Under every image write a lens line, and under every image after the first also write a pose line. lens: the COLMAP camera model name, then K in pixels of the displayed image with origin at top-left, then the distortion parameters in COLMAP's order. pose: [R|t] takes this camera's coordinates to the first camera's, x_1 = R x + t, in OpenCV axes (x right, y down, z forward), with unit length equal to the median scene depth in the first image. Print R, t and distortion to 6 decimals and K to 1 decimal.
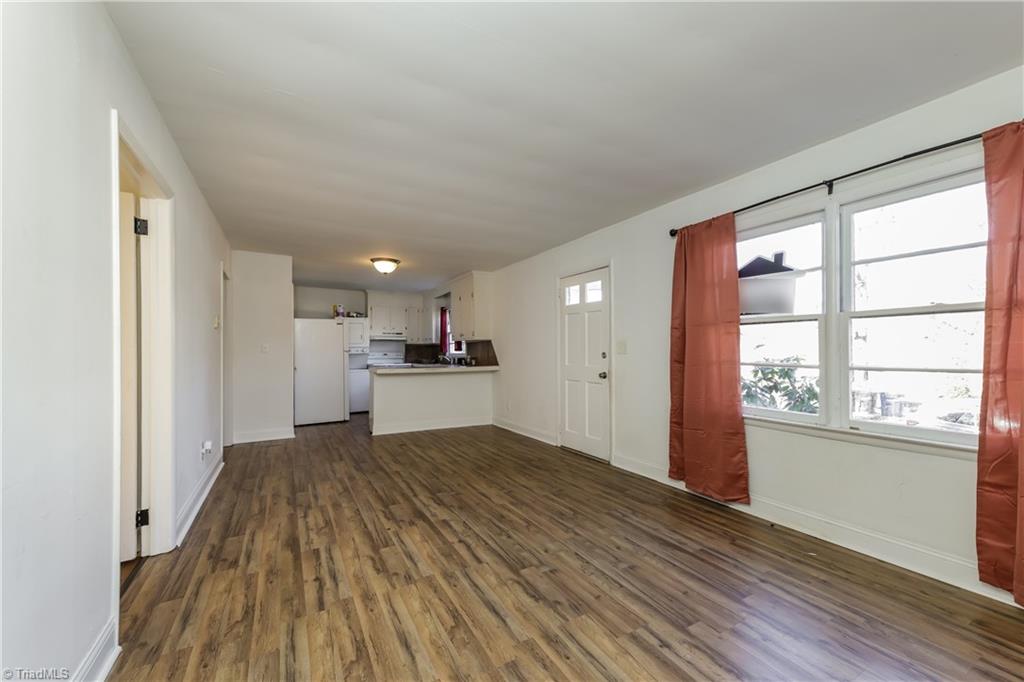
lens RADIAL K [[399.1, 0, 506.7], [0, 399.1, 352.1], [0, 0, 1]] dist [0.001678, 0.000115]
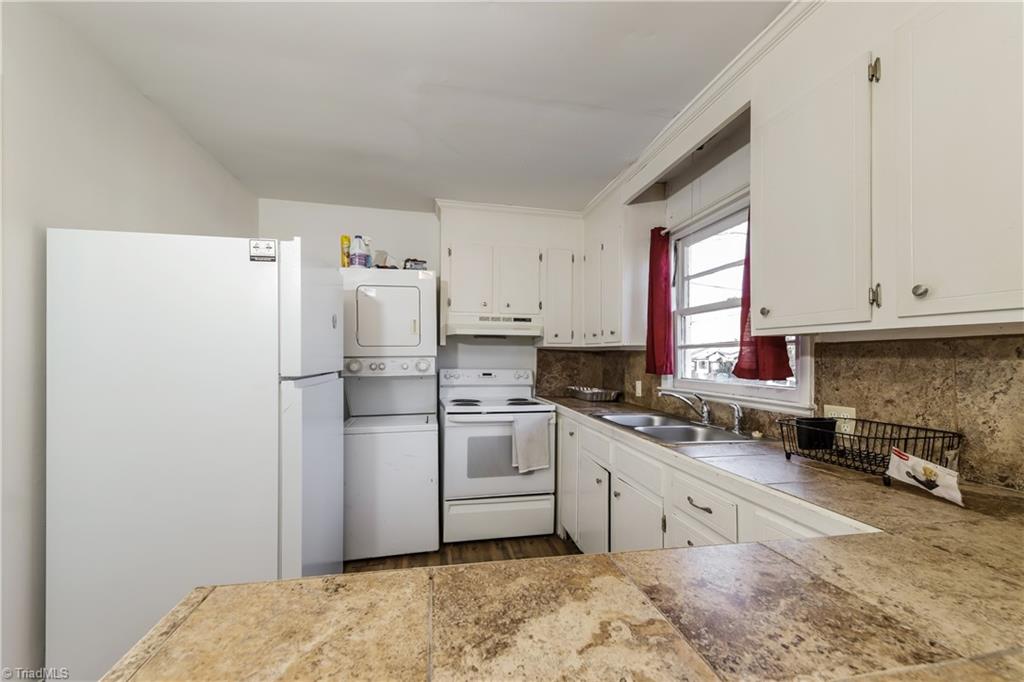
lens RADIAL K [[399.1, 0, 506.7], [0, 399.1, 352.1], [0, 0, 1]] dist [0.001678, 0.000115]
pose [[0.950461, 0.006357, -0.310780, -0.175783], [-0.007714, 0.999965, -0.003138, -0.015358], [0.310749, 0.005380, 0.950477, 0.673534]]
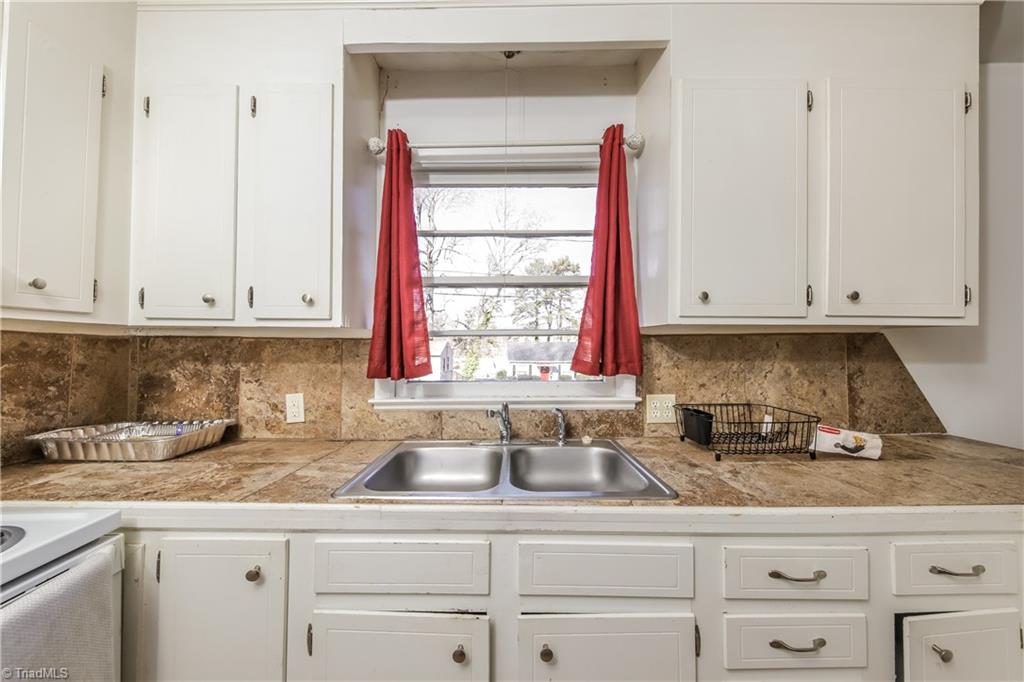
lens RADIAL K [[352.6, 0, 512.0], [0, 352.6, 341.0], [0, 0, 1]] dist [0.000520, -0.000053]
pose [[0.488149, 0.016989, 0.872595, -0.274738], [-0.006874, 0.999854, -0.015621, -0.015305], [-0.872733, 0.001627, 0.488194, 0.876358]]
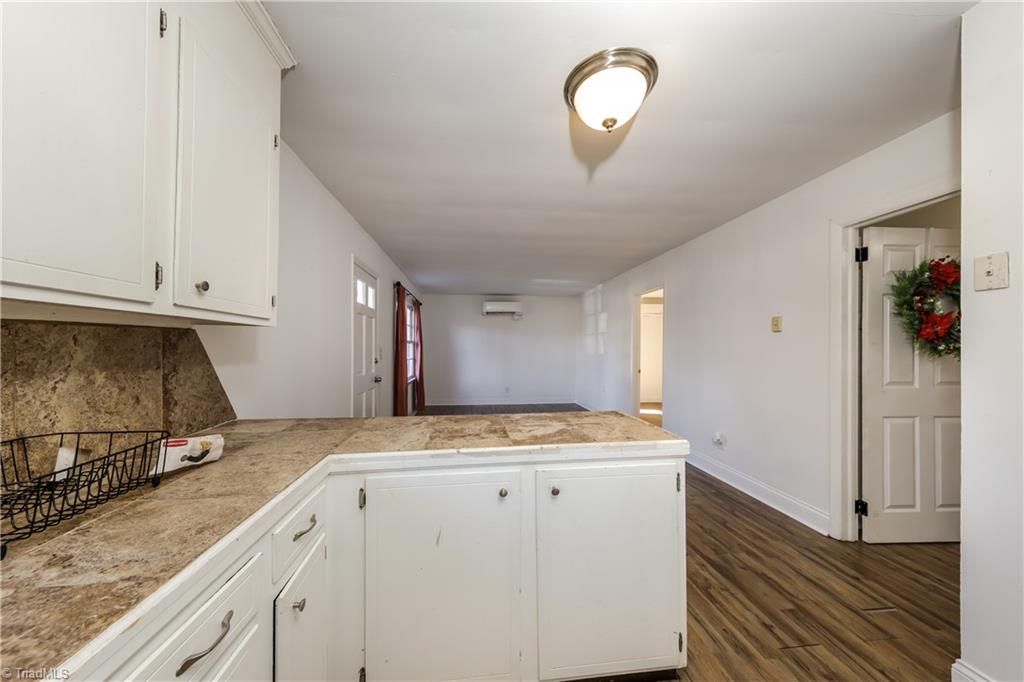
lens RADIAL K [[353.6, 0, 507.8], [0, 353.6, 345.1], [0, 0, 1]] dist [0.000089, -0.001802]
pose [[-0.922868, 0.002366, 0.385108, -0.236994], [-0.000661, 0.999970, -0.007728, -0.014394], [-0.385115, -0.007386, -0.922839, 0.899689]]
